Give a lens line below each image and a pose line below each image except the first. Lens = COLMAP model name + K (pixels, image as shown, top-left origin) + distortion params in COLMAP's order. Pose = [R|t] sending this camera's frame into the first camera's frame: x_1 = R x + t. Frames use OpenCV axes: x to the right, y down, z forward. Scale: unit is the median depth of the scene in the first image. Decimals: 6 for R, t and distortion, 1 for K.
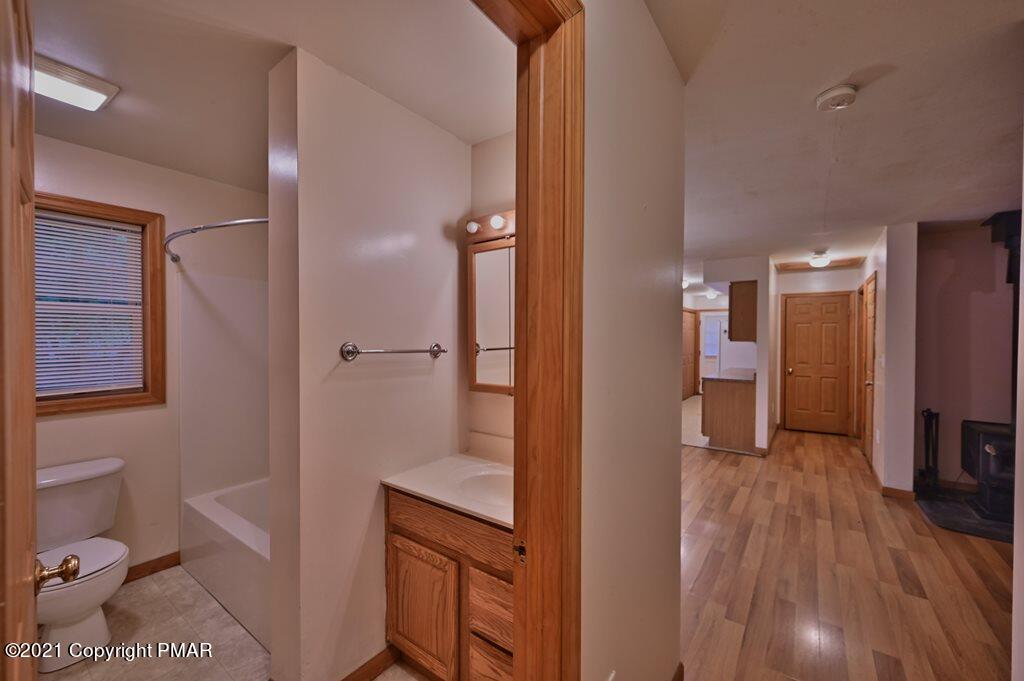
lens RADIAL K [[408.3, 0, 517.1], [0, 408.3, 340.6], [0, 0, 1]] dist [0.003833, 0.000886]
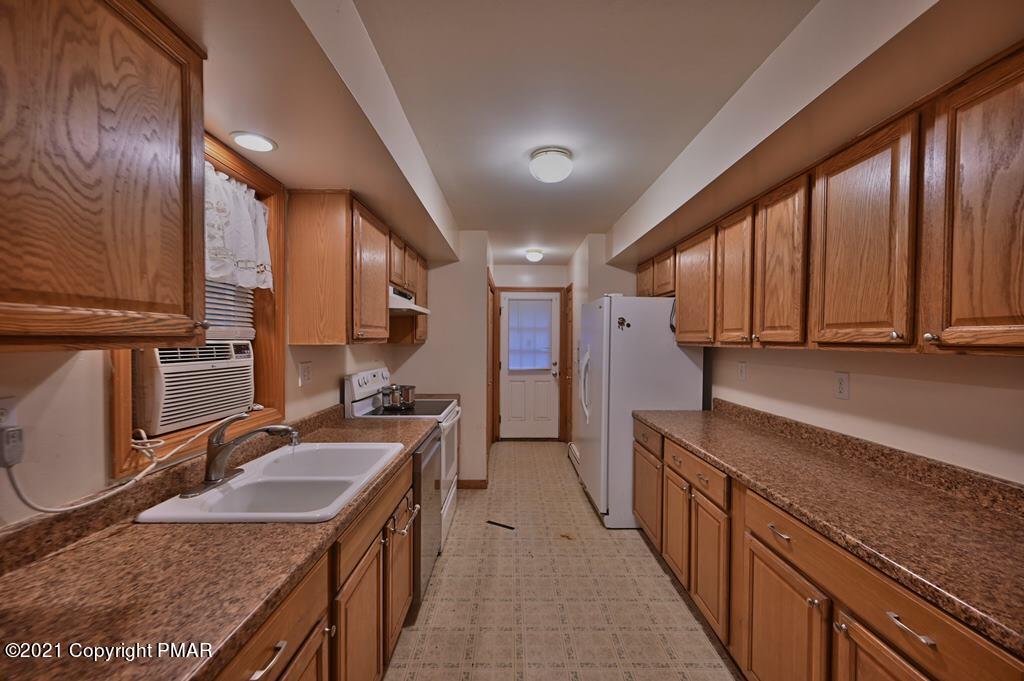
lens RADIAL K [[408.3, 0, 517.9], [0, 408.3, 342.9], [0, 0, 1]] dist [0.003833, 0.000886]
pose [[0.799873, -0.005836, 0.600142, 0.349057], [0.003632, 0.999981, 0.004883, -0.009163], [-0.600159, -0.001726, 0.799879, 1.415563]]
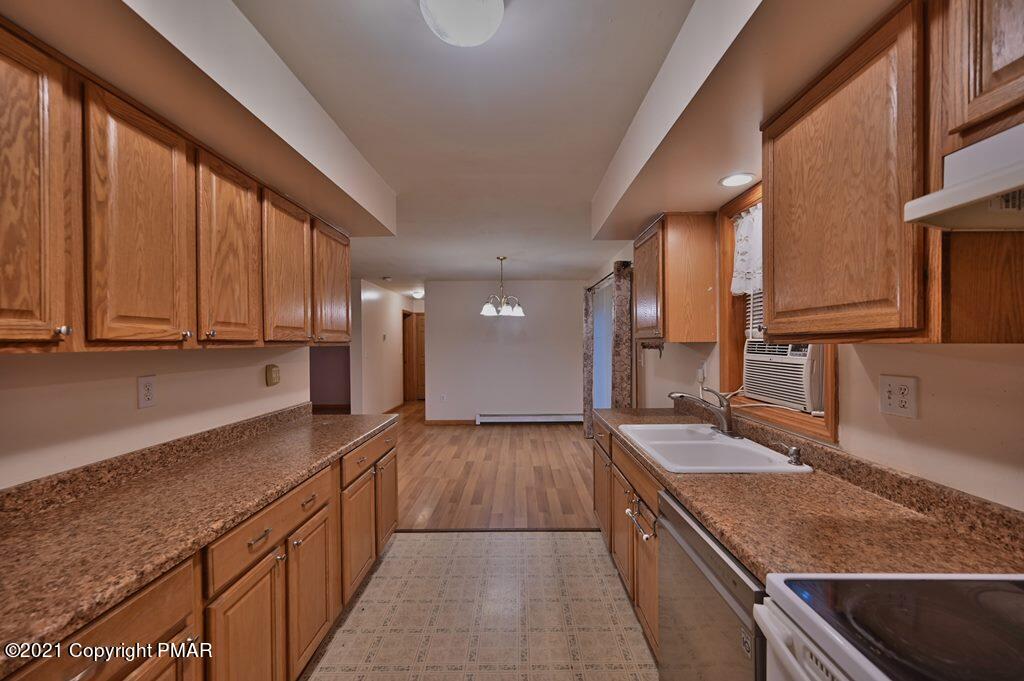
lens RADIAL K [[408.3, 0, 519.6], [0, 408.3, 344.1], [0, 0, 1]] dist [0.003833, 0.000886]
pose [[-0.809972, 0.003663, -0.586458, 0.897889], [-0.002737, 0.999946, 0.010025, -0.008065], [0.586463, 0.009725, -0.809918, 2.149084]]
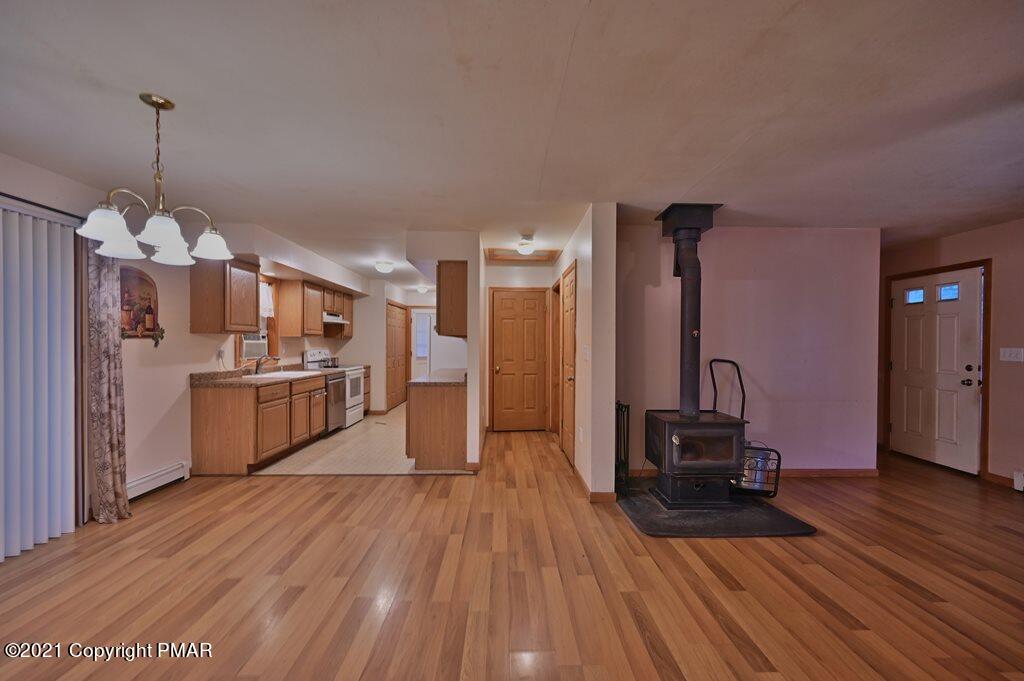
lens RADIAL K [[408.3, 0, 518.1], [0, 408.3, 343.8], [0, 0, 1]] dist [0.003833, 0.000886]
pose [[0.789905, -0.003879, 0.613217, 0.210599], [0.006956, 0.999972, -0.002635, 0.030191], [-0.613190, 0.006347, 0.789910, 0.374550]]
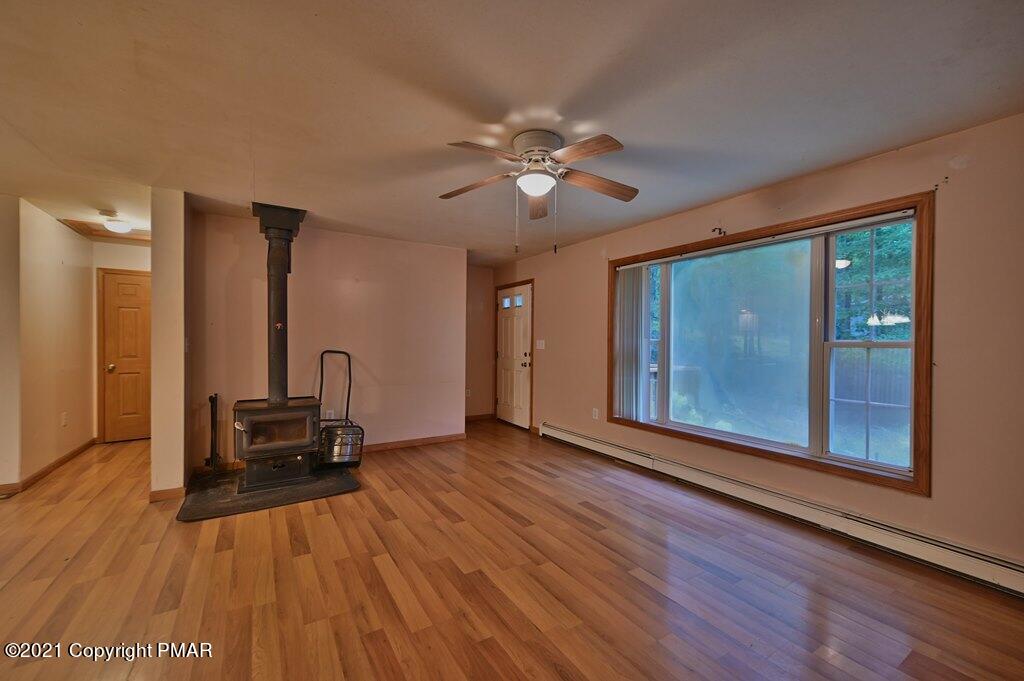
lens RADIAL K [[408.3, 0, 514.0], [0, 408.3, 341.6], [0, 0, 1]] dist [0.003833, 0.000886]
pose [[0.371208, -0.007020, 0.928523, 0.368294], [0.007061, 0.999964, 0.004738, 0.043092], [-0.928523, 0.004798, 0.371244, -0.018325]]
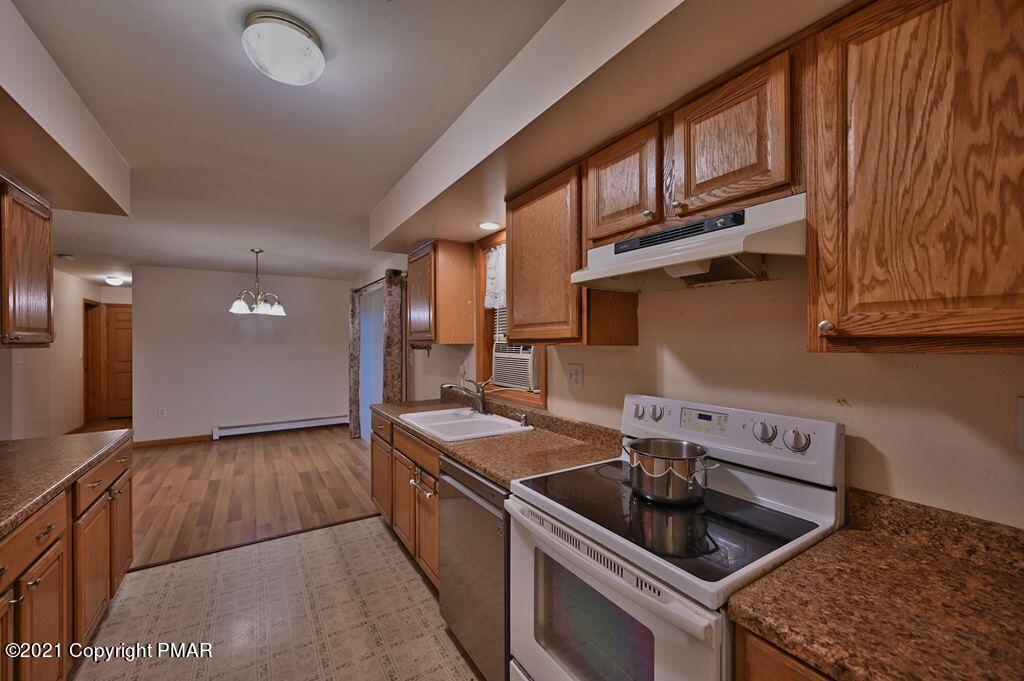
lens RADIAL K [[408.3, 0, 512.7], [0, 408.3, 342.2], [0, 0, 1]] dist [0.003833, 0.000886]
pose [[-0.370120, -0.002411, -0.928981, 1.008355], [-0.007851, 0.999969, 0.000533, -0.009981], [0.928951, 0.007491, -0.370127, 2.188734]]
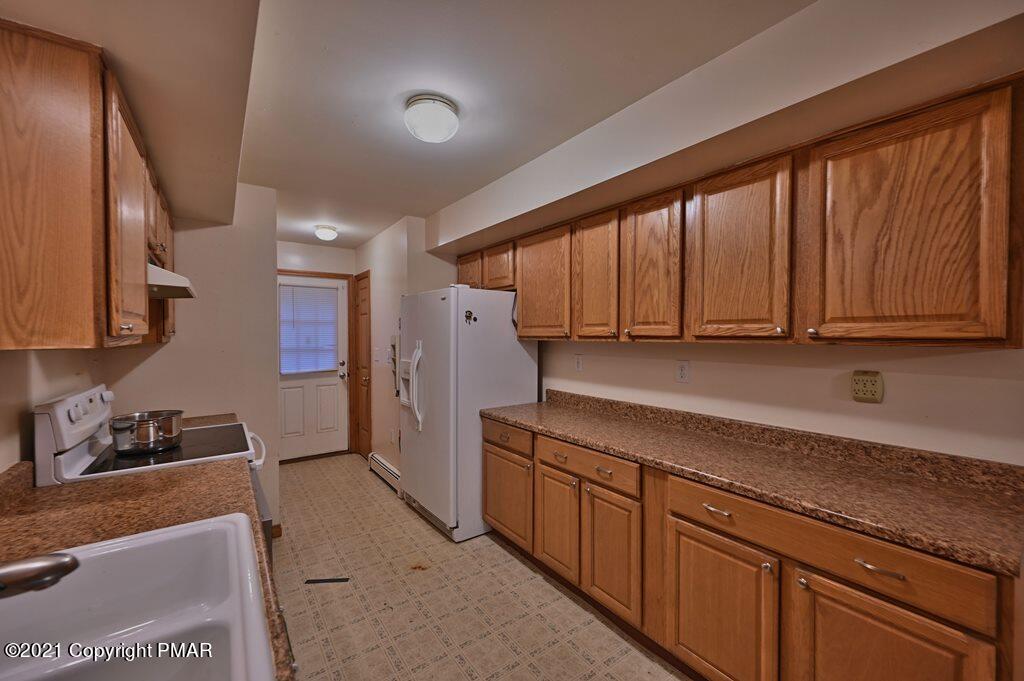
lens RADIAL K [[408.3, 0, 514.6], [0, 408.3, 337.8], [0, 0, 1]] dist [0.003833, 0.000886]
pose [[0.315155, -0.013999, 0.948937, 0.315745], [0.011567, 0.999874, 0.010909, -0.012395], [-0.948970, 0.007538, 0.315278, 1.621877]]
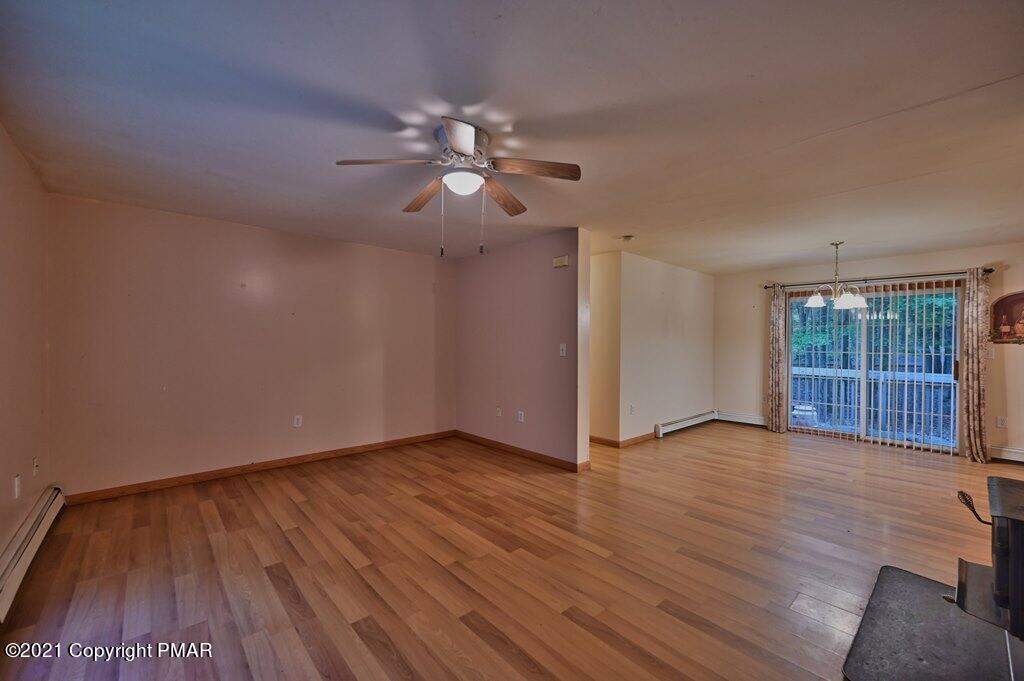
lens RADIAL K [[408.3, 0, 513.1], [0, 408.3, 342.3], [0, 0, 1]] dist [0.003833, 0.000886]
pose [[-0.208865, -0.006292, -0.977924, 1.531800], [-0.018177, 0.999832, -0.002551, 0.037279], [0.977776, 0.017243, -0.208944, 0.382081]]
